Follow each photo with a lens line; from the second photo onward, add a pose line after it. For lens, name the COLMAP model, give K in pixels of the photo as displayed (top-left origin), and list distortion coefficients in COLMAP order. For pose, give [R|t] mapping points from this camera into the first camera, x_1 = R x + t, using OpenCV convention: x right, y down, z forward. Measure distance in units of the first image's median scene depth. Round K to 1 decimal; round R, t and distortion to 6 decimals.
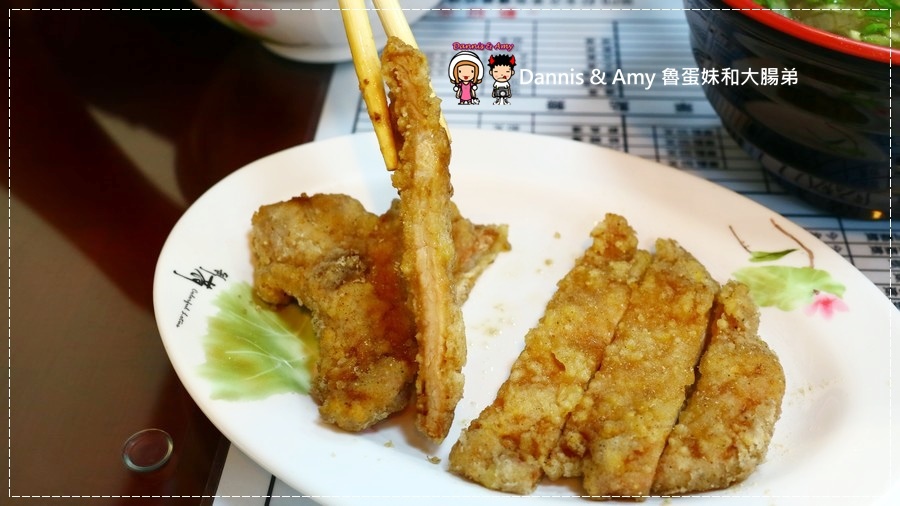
lens RADIAL K [[1083.9, 0, 450.0], [0, 1083.9, 253.0], [0, 0, 1]] dist [0.173426, -0.000845]
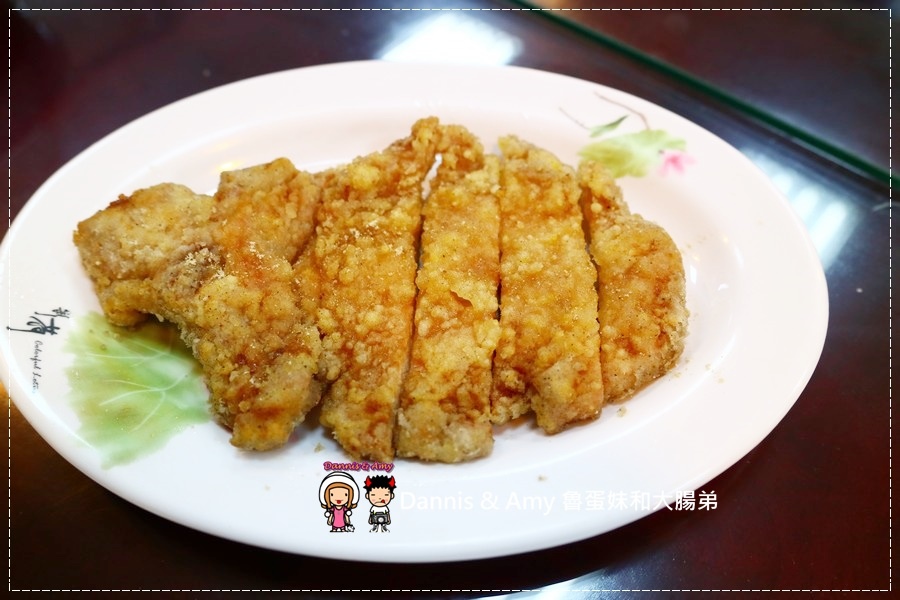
lens RADIAL K [[773.0, 0, 450.0], [0, 773.0, 300.0], [0, 0, 1]] dist [-0.096584, 0.002830]
pose [[0.926591, -0.308293, 0.215372, -0.049907], [0.260013, 0.938934, 0.225381, -0.048115], [-0.271704, -0.152836, 0.950167, 0.360534]]
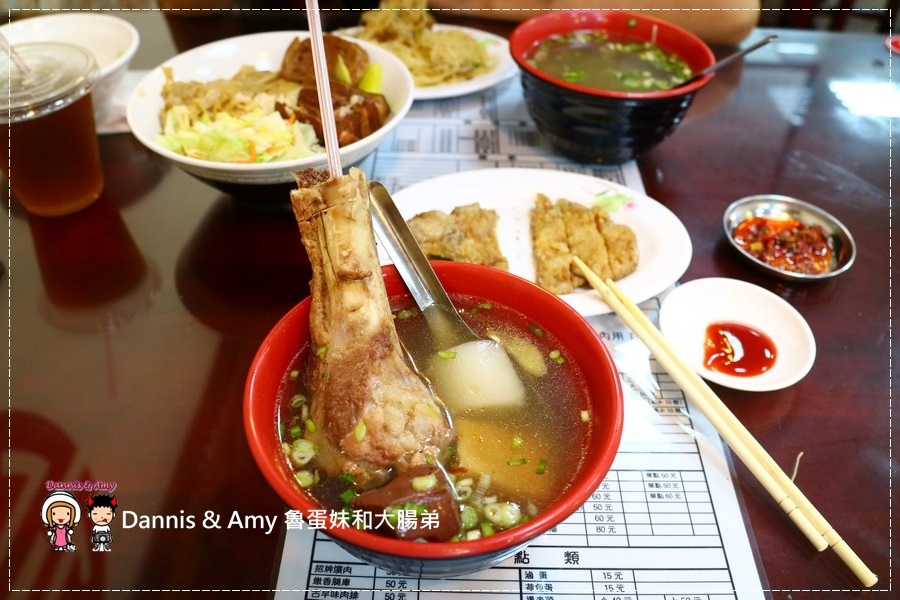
lens RADIAL K [[773.0, 0, 450.0], [0, 773.0, 300.0], [0, 0, 1]] dist [-0.096584, 0.002830]
pose [[0.905148, -0.264939, 0.332436, -0.711978], [0.260651, 0.963670, 0.058316, 0.045654], [-0.335809, 0.033865, 0.941321, -0.558069]]
